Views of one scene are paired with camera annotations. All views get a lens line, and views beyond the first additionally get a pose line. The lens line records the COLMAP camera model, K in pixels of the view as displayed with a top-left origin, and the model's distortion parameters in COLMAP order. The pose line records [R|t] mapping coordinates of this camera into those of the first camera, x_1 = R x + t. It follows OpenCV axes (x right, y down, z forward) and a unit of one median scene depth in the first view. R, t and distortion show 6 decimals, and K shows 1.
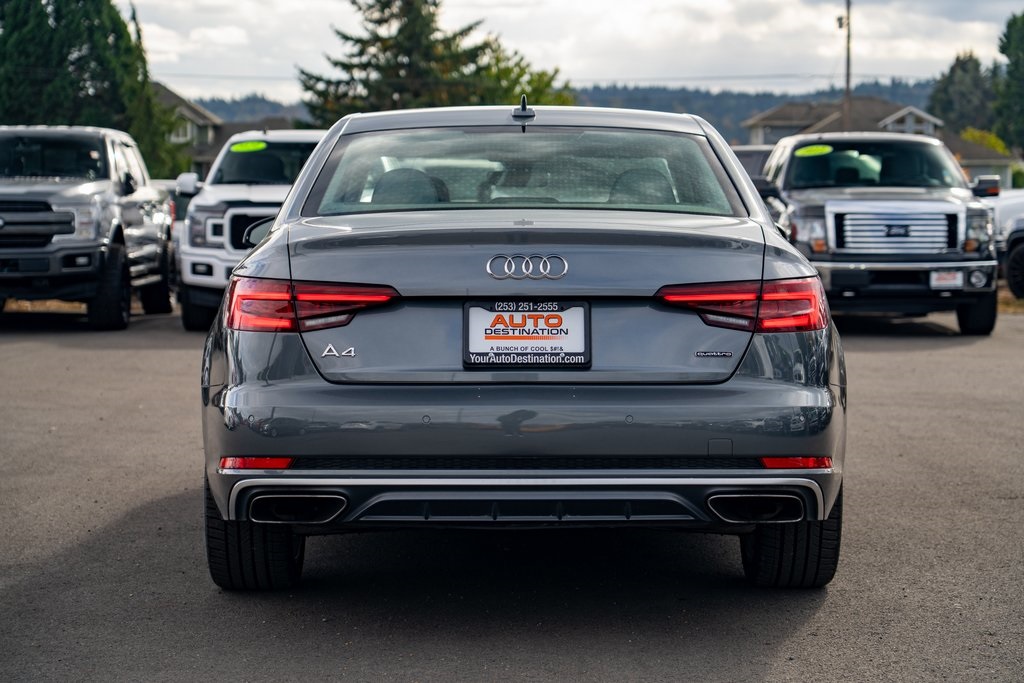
lens RADIAL K [[2291.0, 0, 520.9], [0, 2291.0, 338.9], [0, 0, 1]] dist [0.117152, 0.000000]
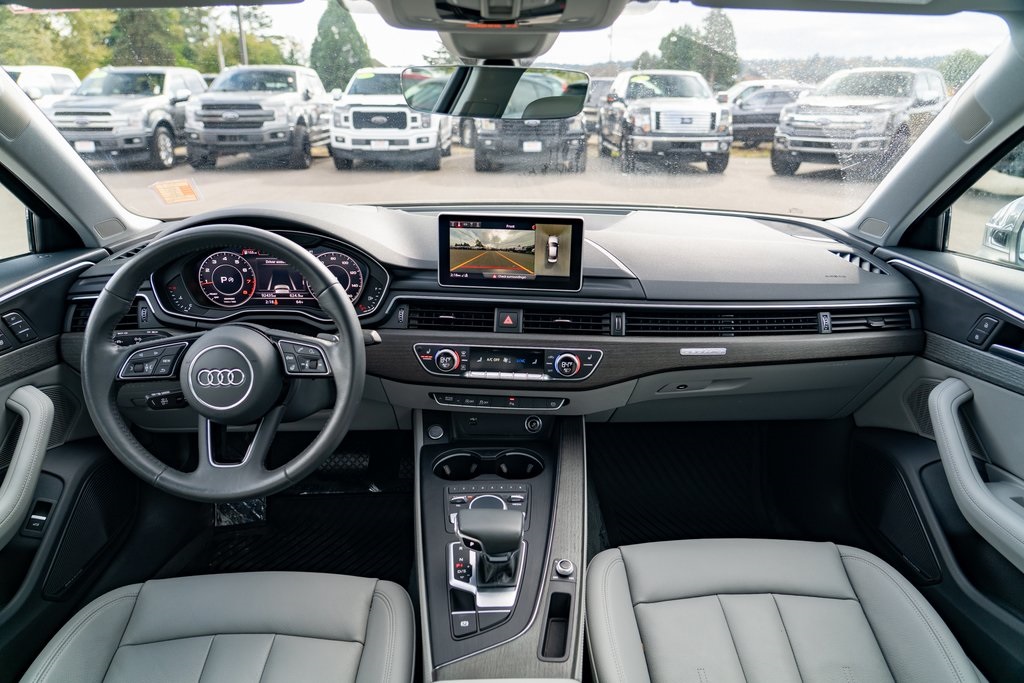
lens RADIAL K [[683.5, 0, 518.5], [0, 683.5, 338.7], [0, 0, 1]] dist [-0.023082, 0.011125]
pose [[0.999619, -0.005973, 0.026938, 0.003027], [-0.001599, 0.962106, 0.272672, -0.065351], [-0.027546, -0.272611, 0.961730, 0.960752]]
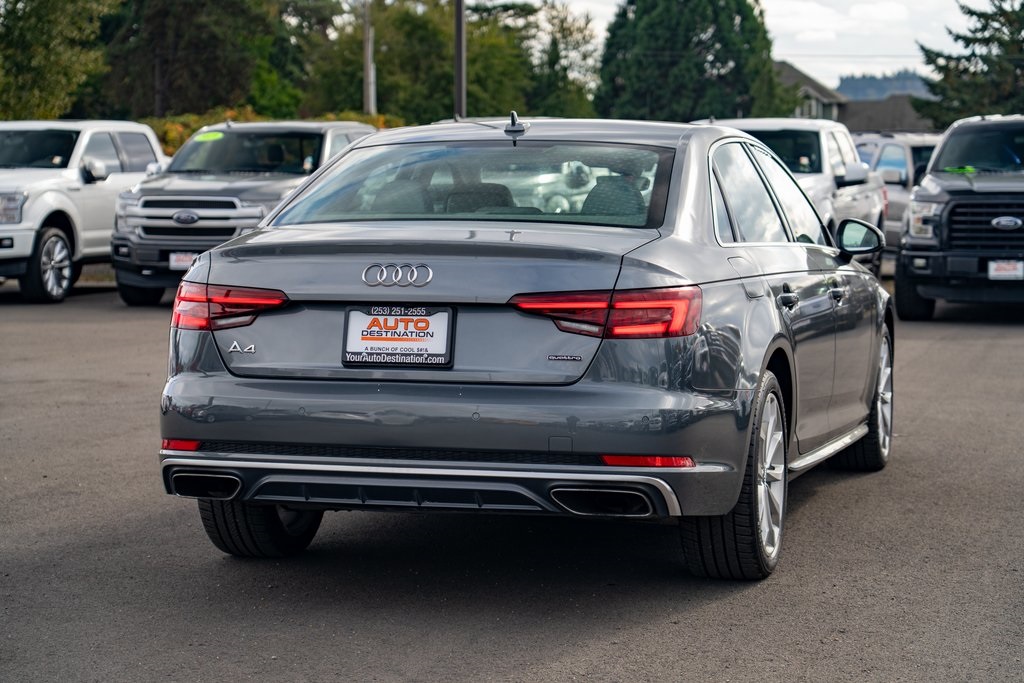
lens RADIAL K [[2291.0, 0, 512.3], [0, 2291.0, 341.1], [0, 0, 1]] dist [0.117152, 0.000000]
pose [[0.957297, 0.020725, -0.288362, 0.358332], [-0.017416, 0.999750, 0.014037, -0.015475], [0.288581, -0.008416, 0.957419, -0.038350]]
